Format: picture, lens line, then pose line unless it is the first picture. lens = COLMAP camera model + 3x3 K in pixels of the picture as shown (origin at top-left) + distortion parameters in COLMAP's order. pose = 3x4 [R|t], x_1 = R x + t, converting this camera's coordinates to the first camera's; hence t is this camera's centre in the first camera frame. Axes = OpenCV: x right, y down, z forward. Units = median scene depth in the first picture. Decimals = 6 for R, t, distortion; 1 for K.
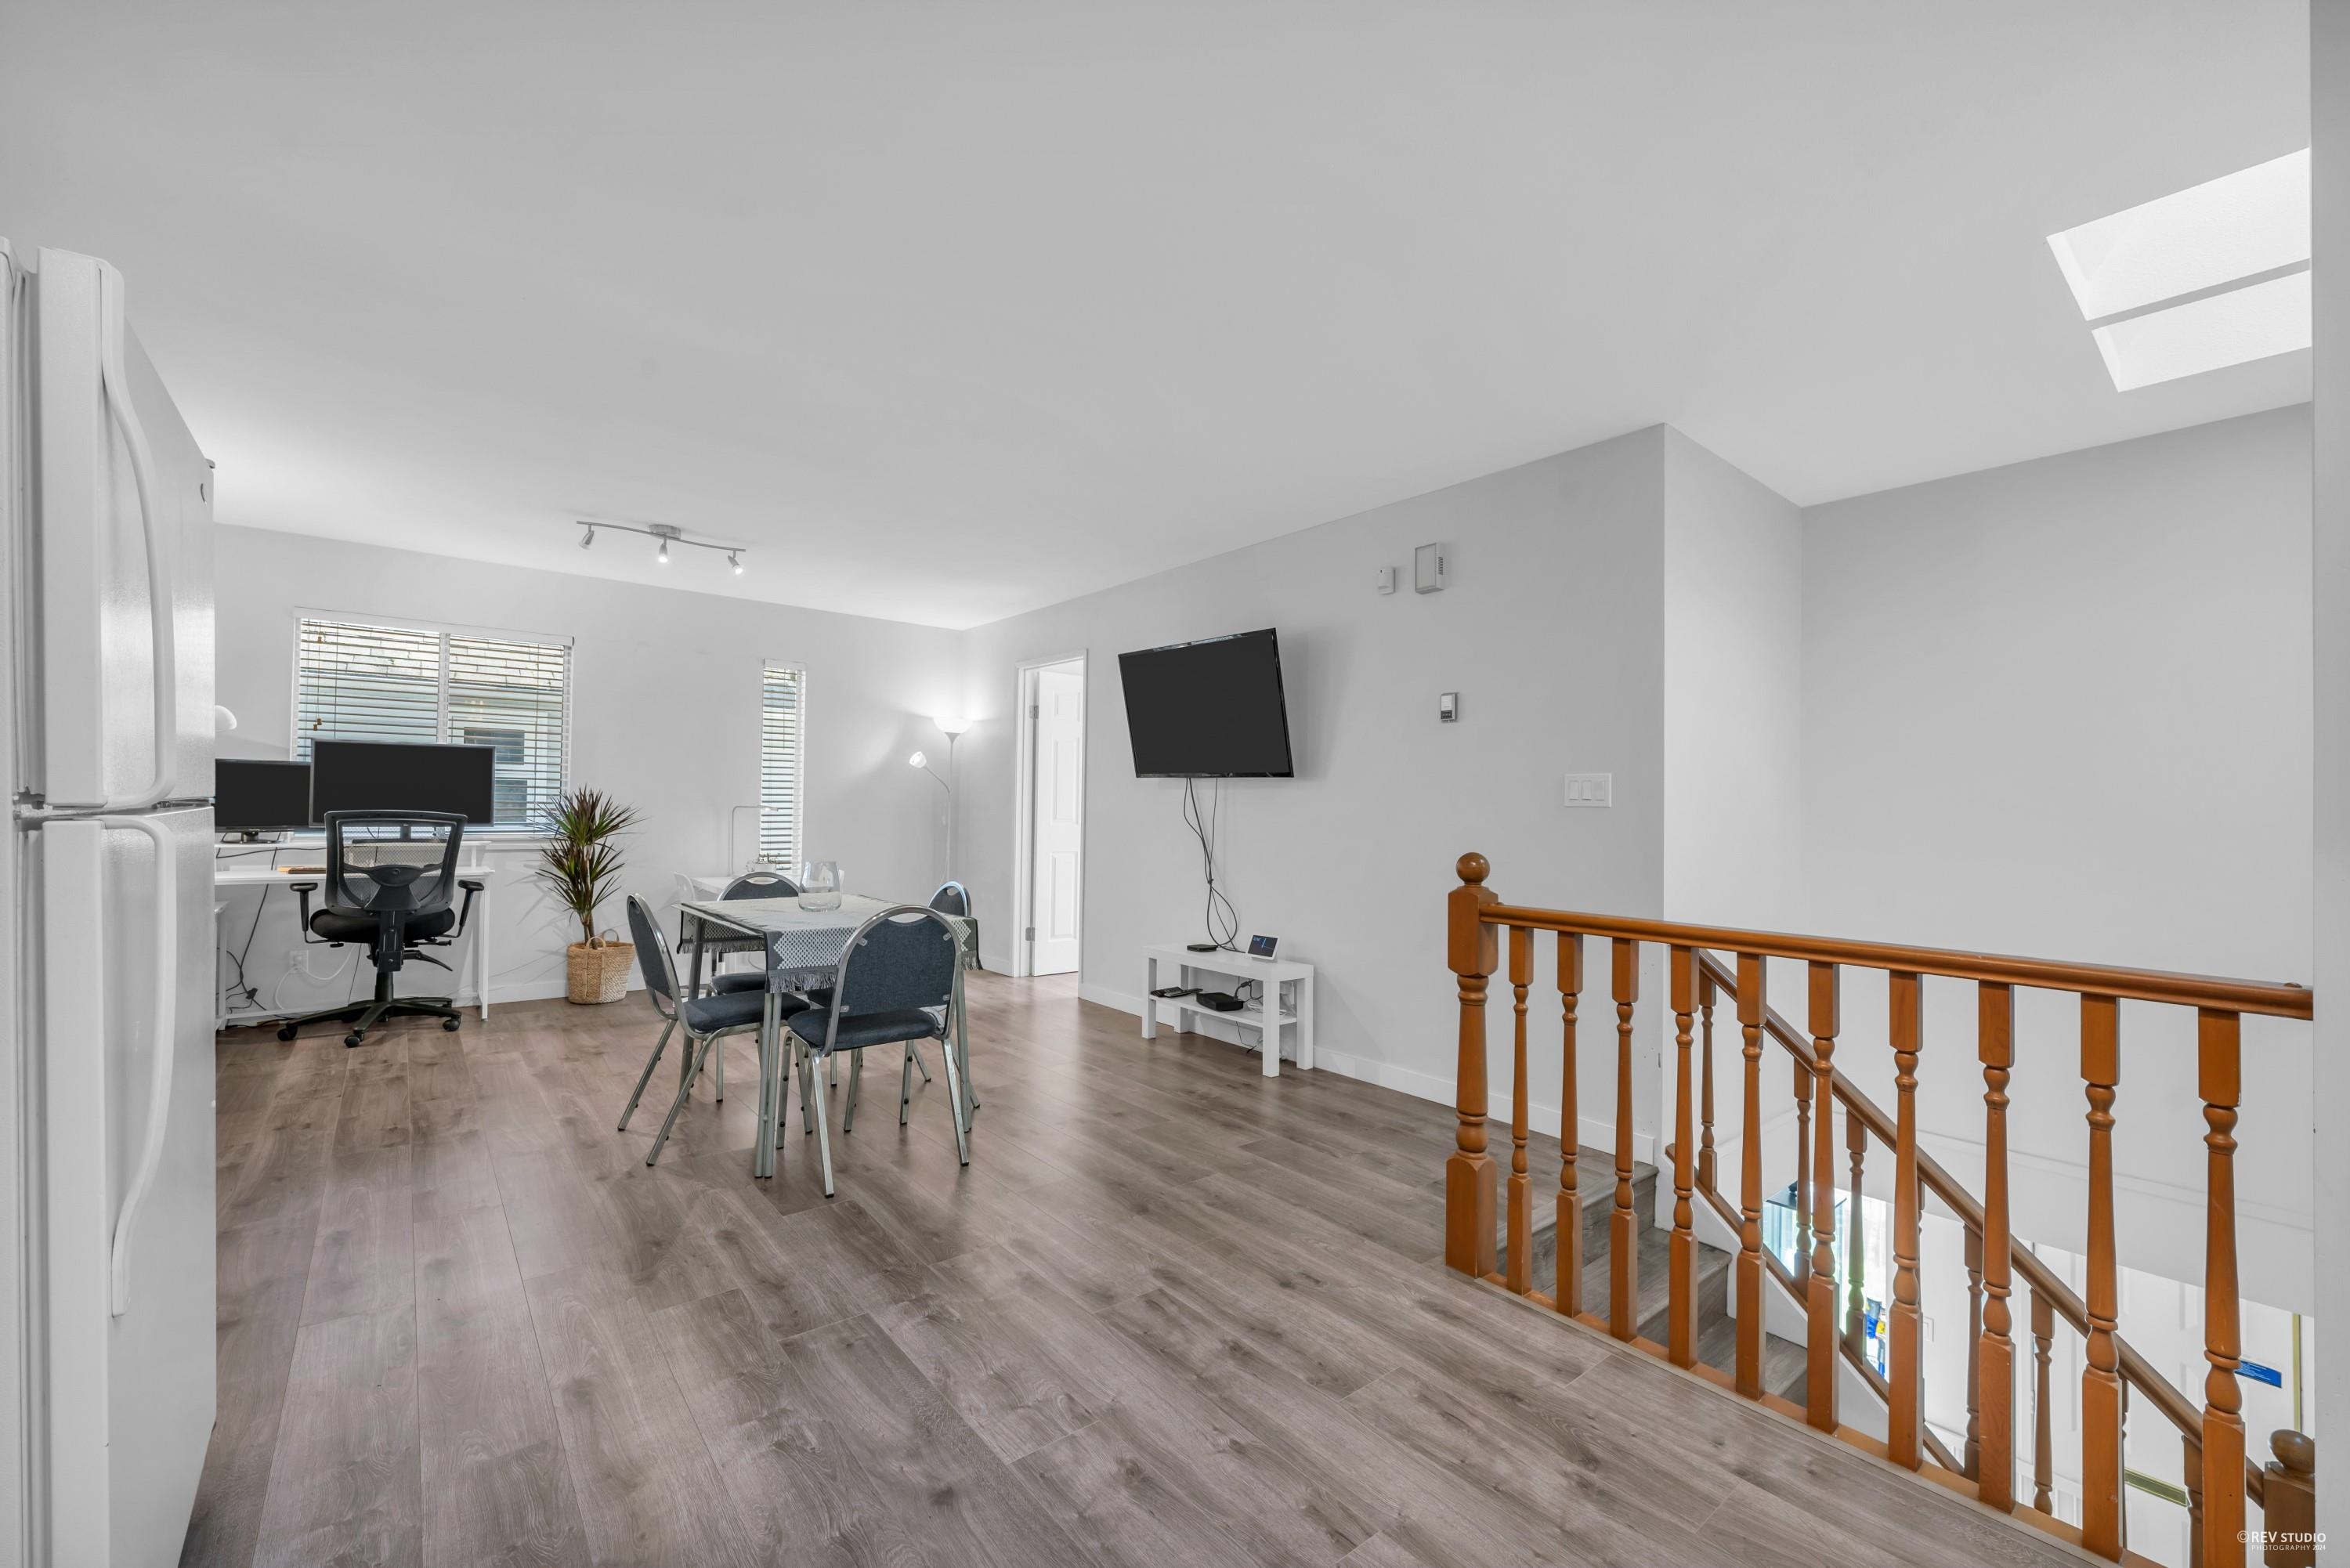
lens RADIAL K [[947.3, 0, 1182.3], [0, 947.3, 797.0], [0, 0, 1]] dist [-0.001002, -0.000215]
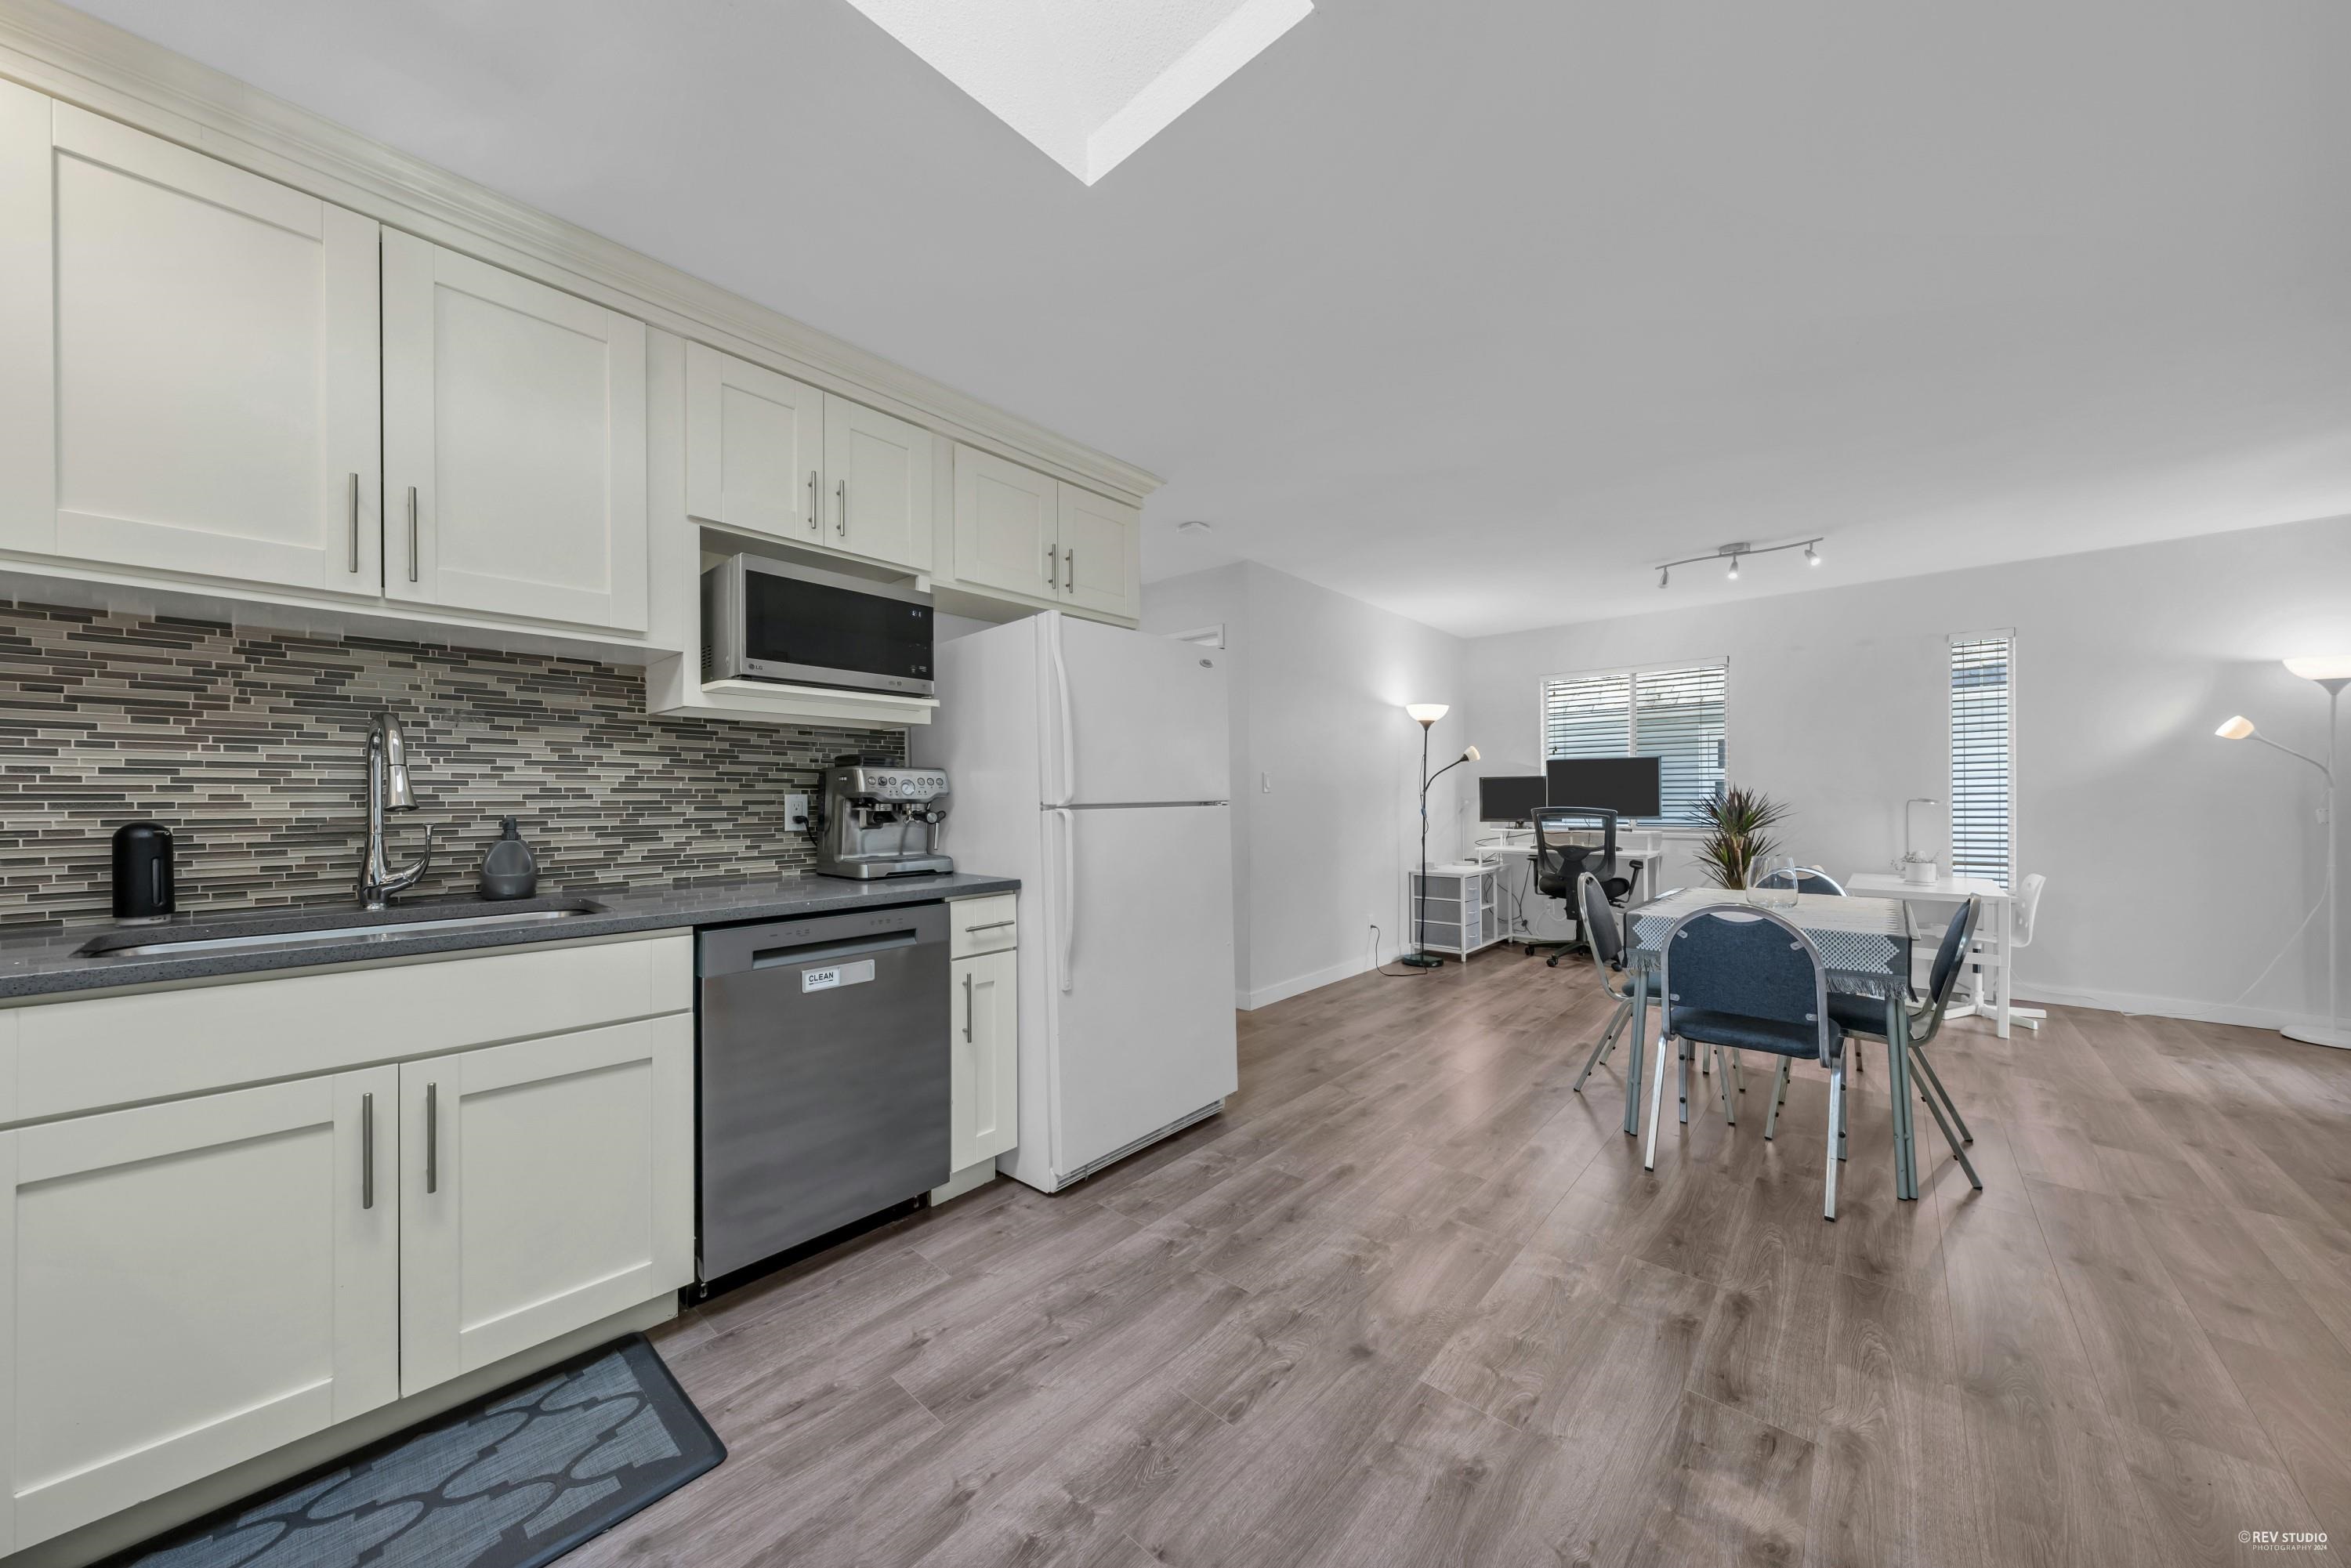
lens RADIAL K [[794.8, 0, 1154.2], [0, 794.8, 801.2], [0, 0, 1]] dist [-0.005352, 0.000263]
pose [[0.134024, -0.016092, -0.990847, 0.270891], [0.021426, 0.999681, -0.013338, 0.007491], [0.990746, -0.019442, 0.134326, 0.214961]]
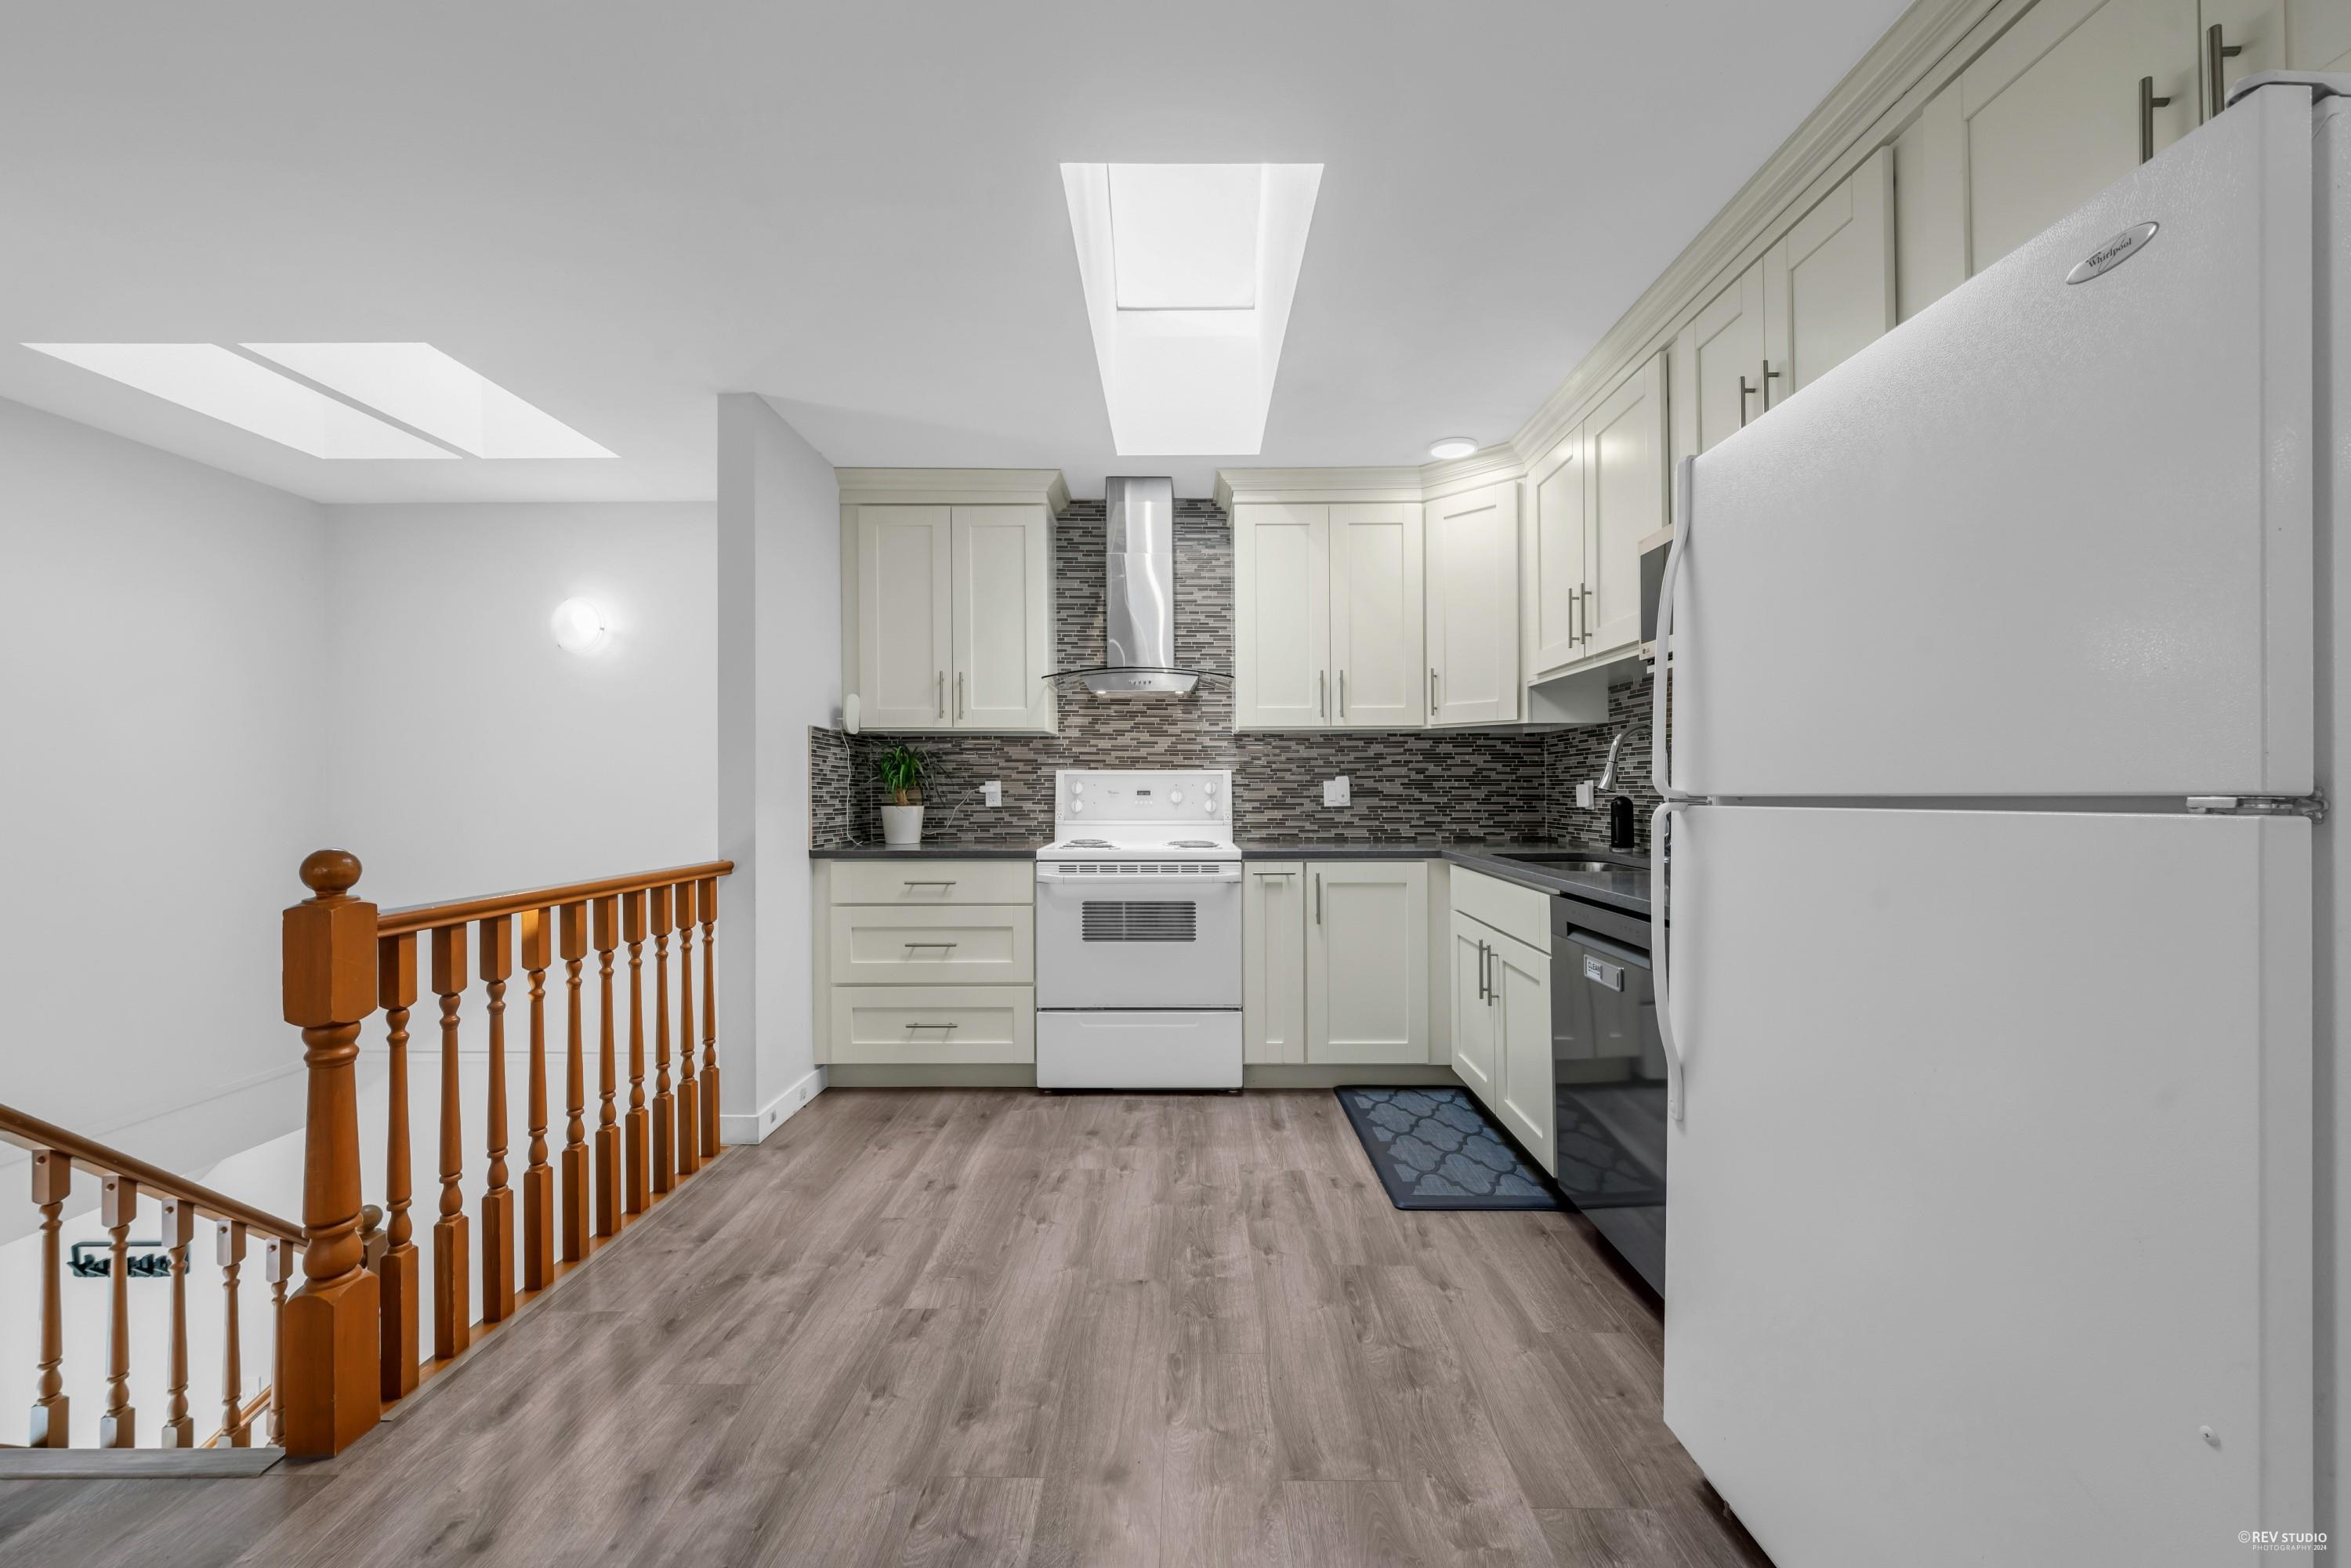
lens RADIAL K [[913.2, 0, 1182.0], [0, 913.2, 783.5], [0, 0, 1]] dist [-0.001205, -0.000076]
pose [[-0.768149, -0.009850, 0.640196, -0.329308], [-0.016282, 0.999859, -0.004153, 0.001313], [-0.640065, -0.013614, -0.768200, 0.611503]]
